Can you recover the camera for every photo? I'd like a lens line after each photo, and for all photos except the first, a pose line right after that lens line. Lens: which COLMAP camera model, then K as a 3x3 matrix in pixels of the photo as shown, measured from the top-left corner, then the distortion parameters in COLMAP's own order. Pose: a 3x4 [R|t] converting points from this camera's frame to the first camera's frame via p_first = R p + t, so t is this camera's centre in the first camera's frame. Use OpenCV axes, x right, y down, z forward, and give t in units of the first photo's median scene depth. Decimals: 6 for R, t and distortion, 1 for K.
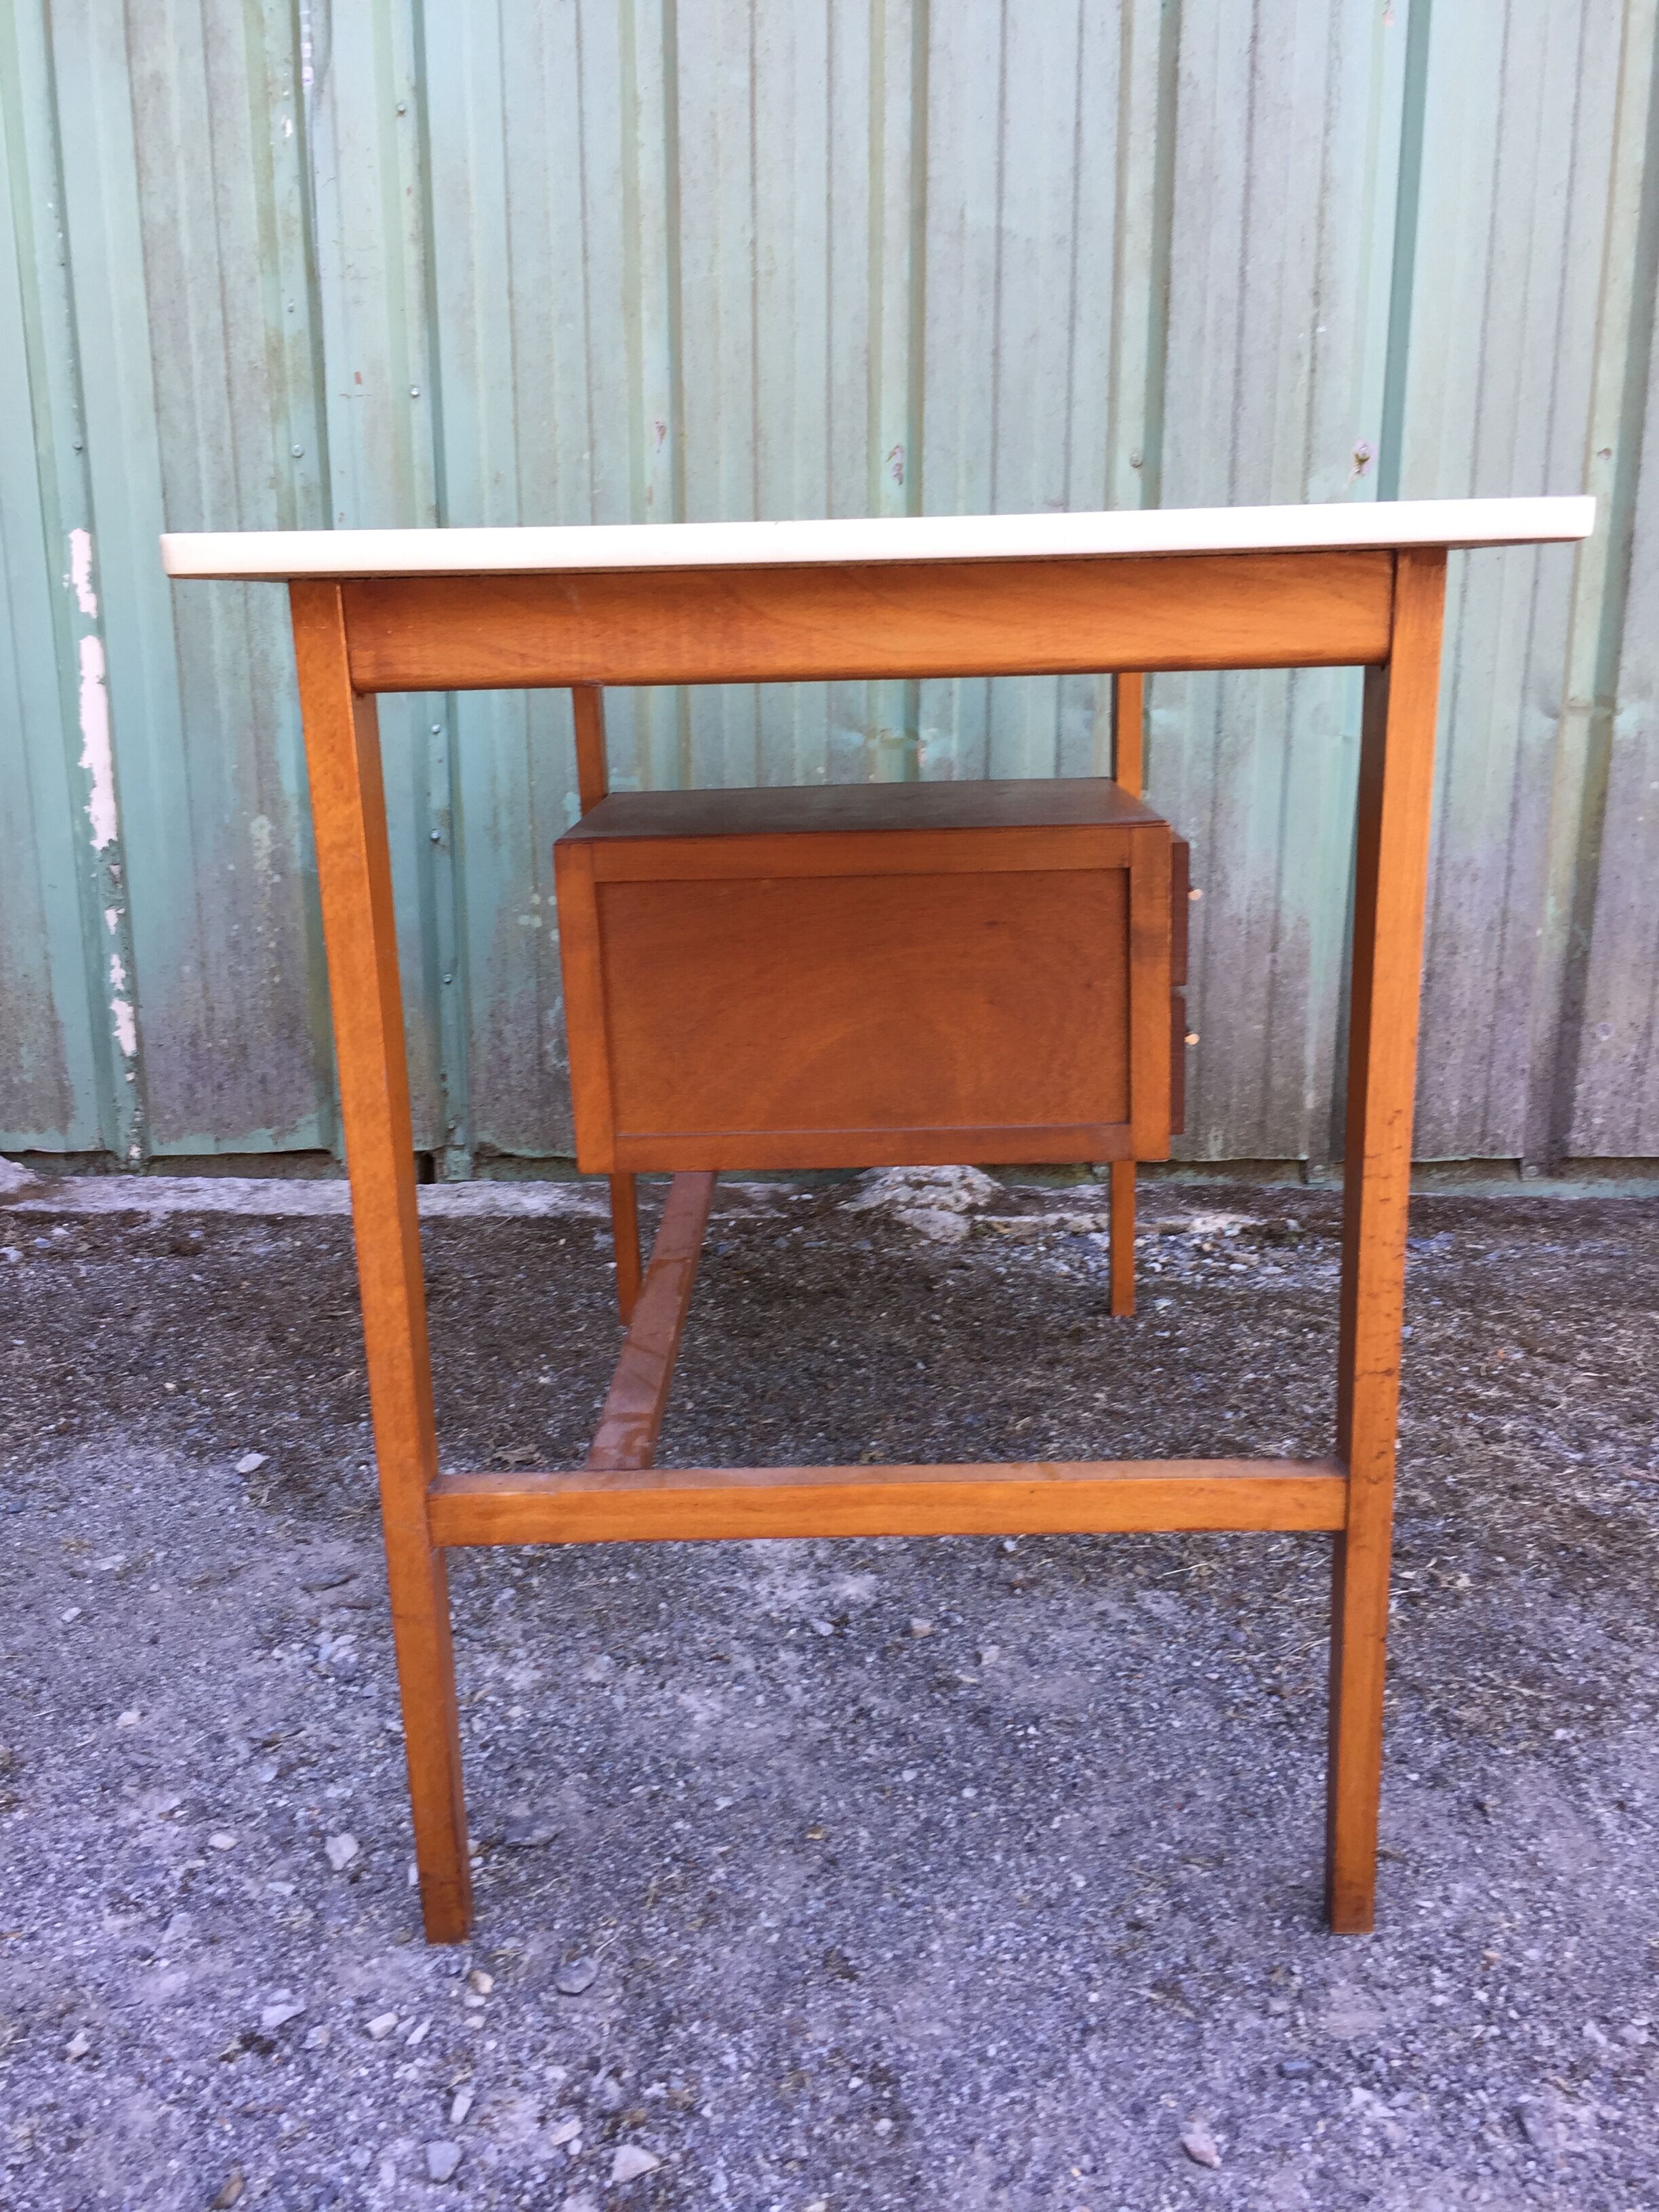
lens RADIAL K [[1880.7, 0, 829.6], [0, 1880.7, 1124.1], [0, 0, 1]] dist [0.093322, -0.128580]
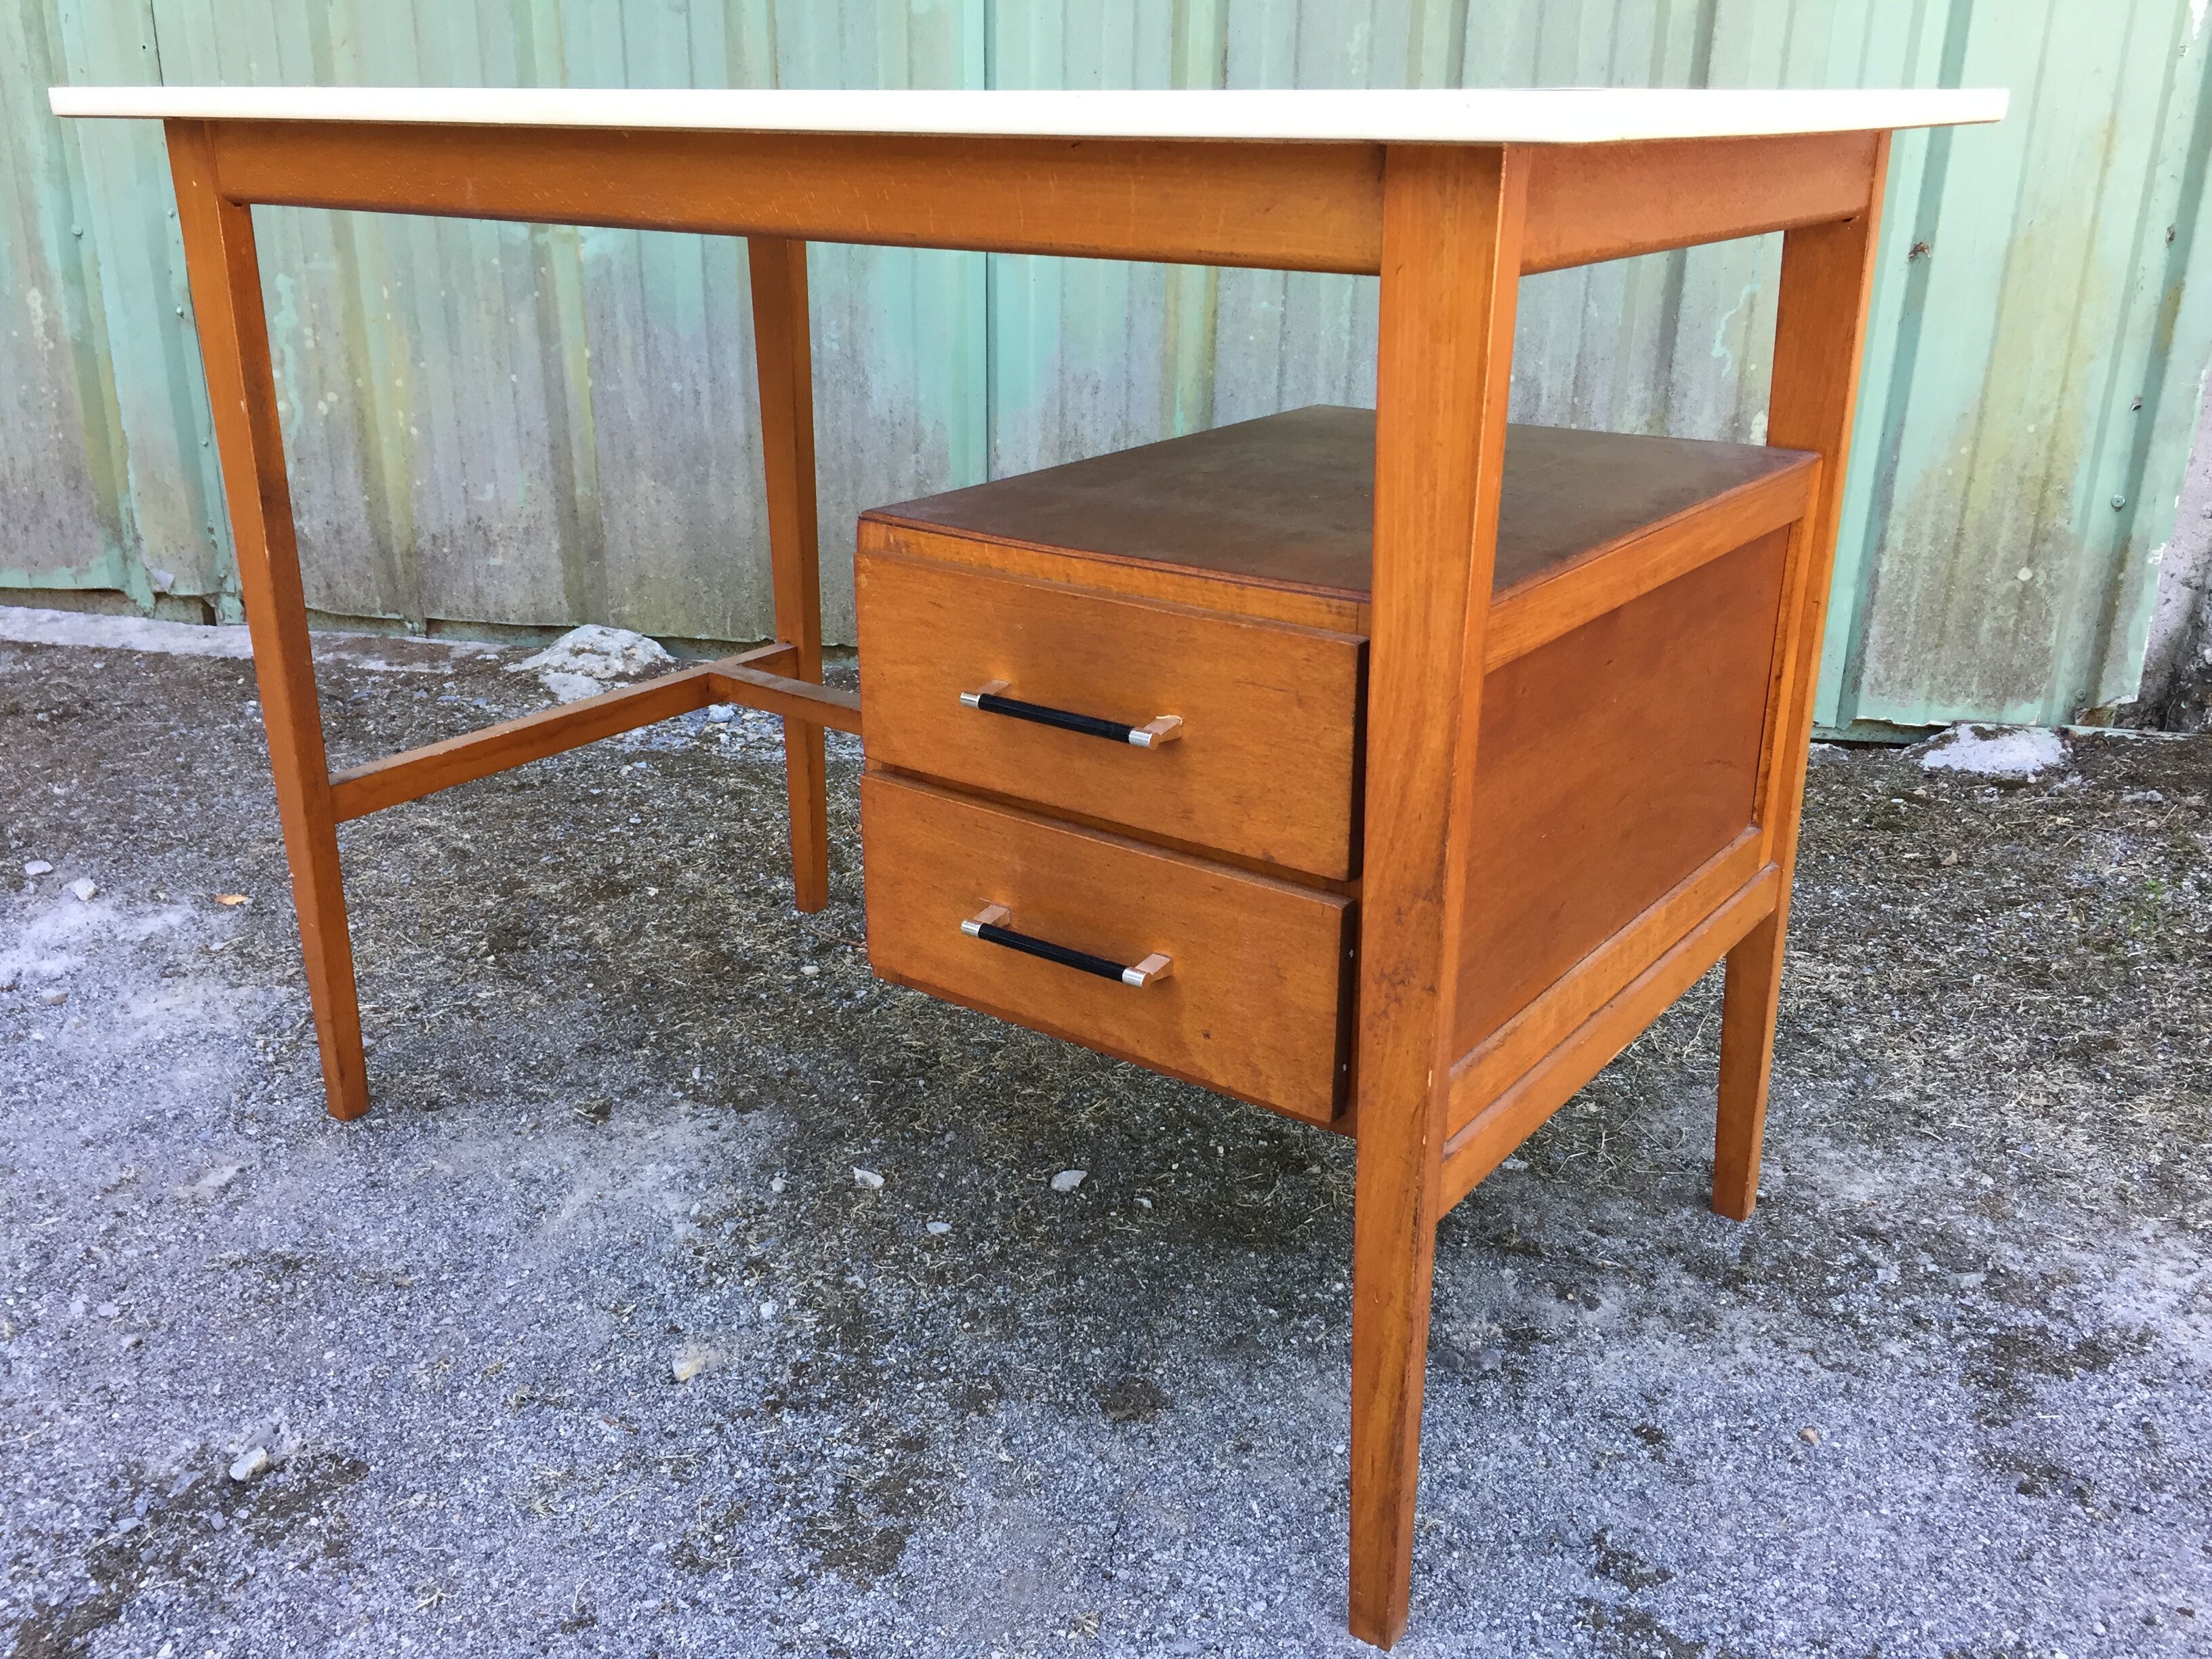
lens RADIAL K [[1888.7, 0, 1103.9], [0, 1888.7, 831.6], [0, 0, 1]] dist [0.076687, -0.103079]
pose [[0.985866, 0.073421, -0.150590, 0.890812], [-0.055363, 0.991133, 0.120787, -0.024785], [0.158123, -0.110743, 0.981190, -0.089352]]
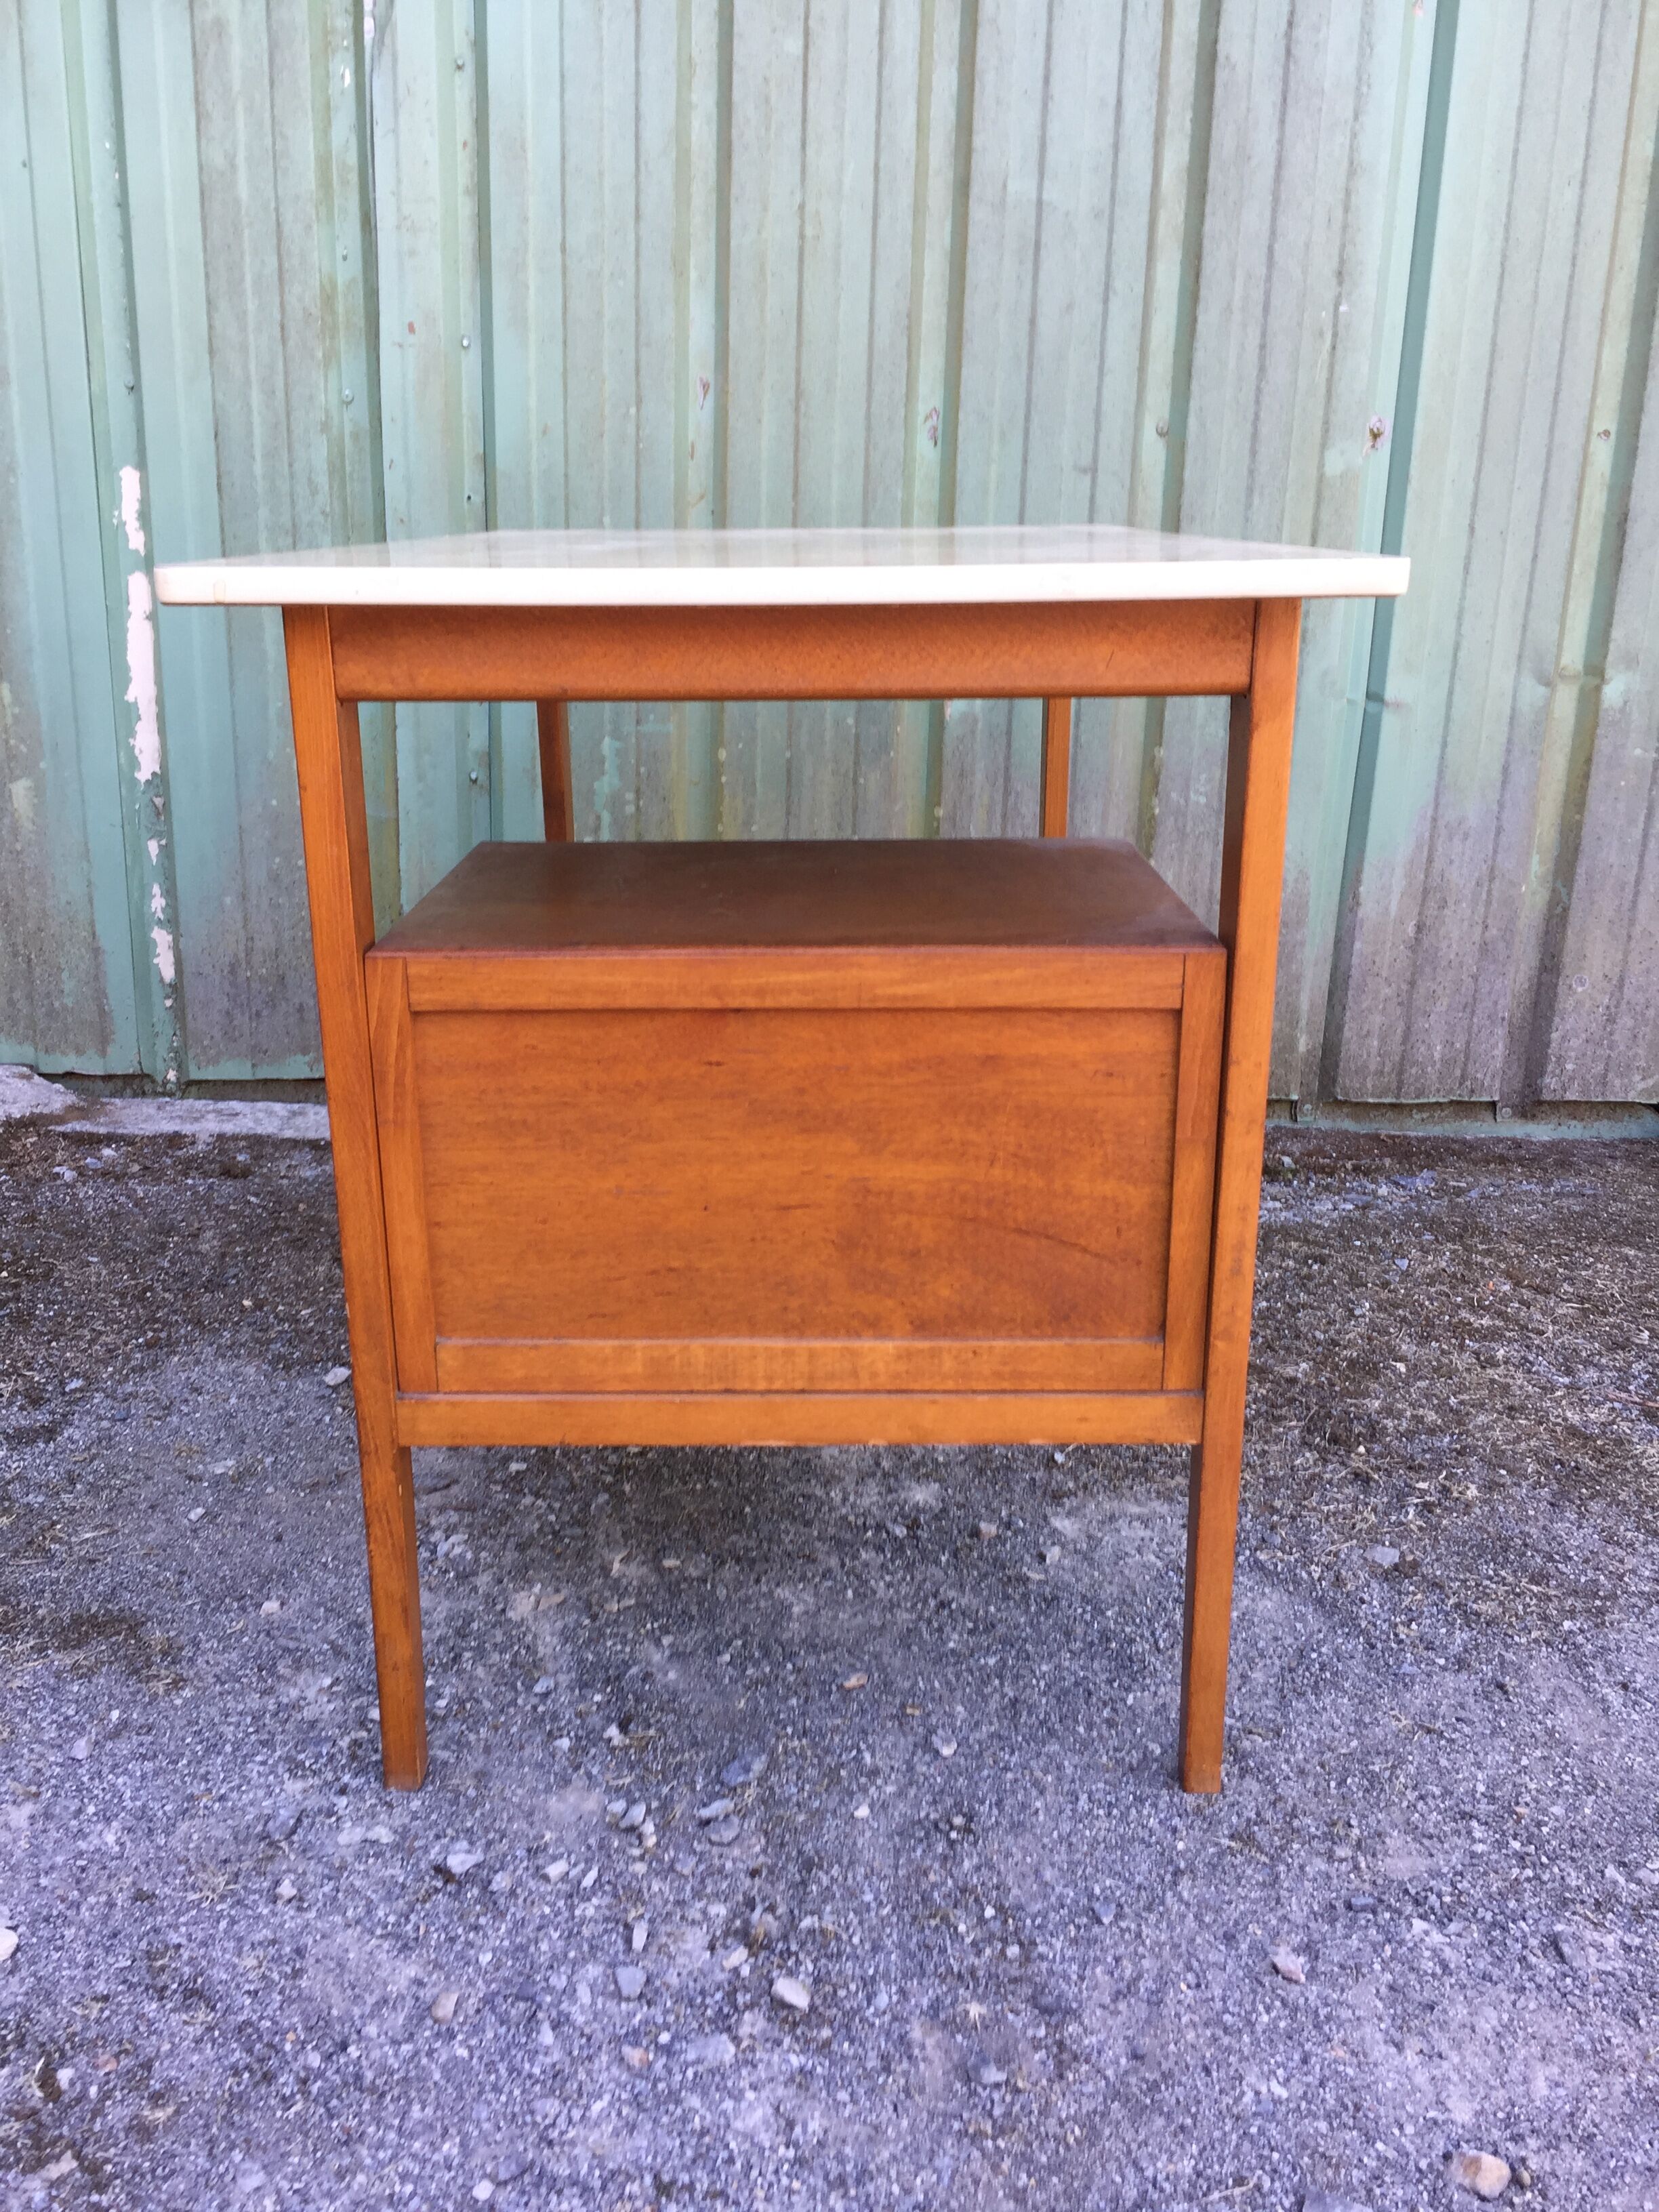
lens RADIAL K [[1893.6, 0, 837.8], [0, 1893.6, 1110.9], [0, 0, 1]] dist [0.093973, -0.129444]
pose [[0.998941, 0.014128, 0.043782, -0.090232], [-0.015659, 0.999271, 0.034806, -0.014166], [-0.043258, -0.035455, 0.998435, -0.090032]]
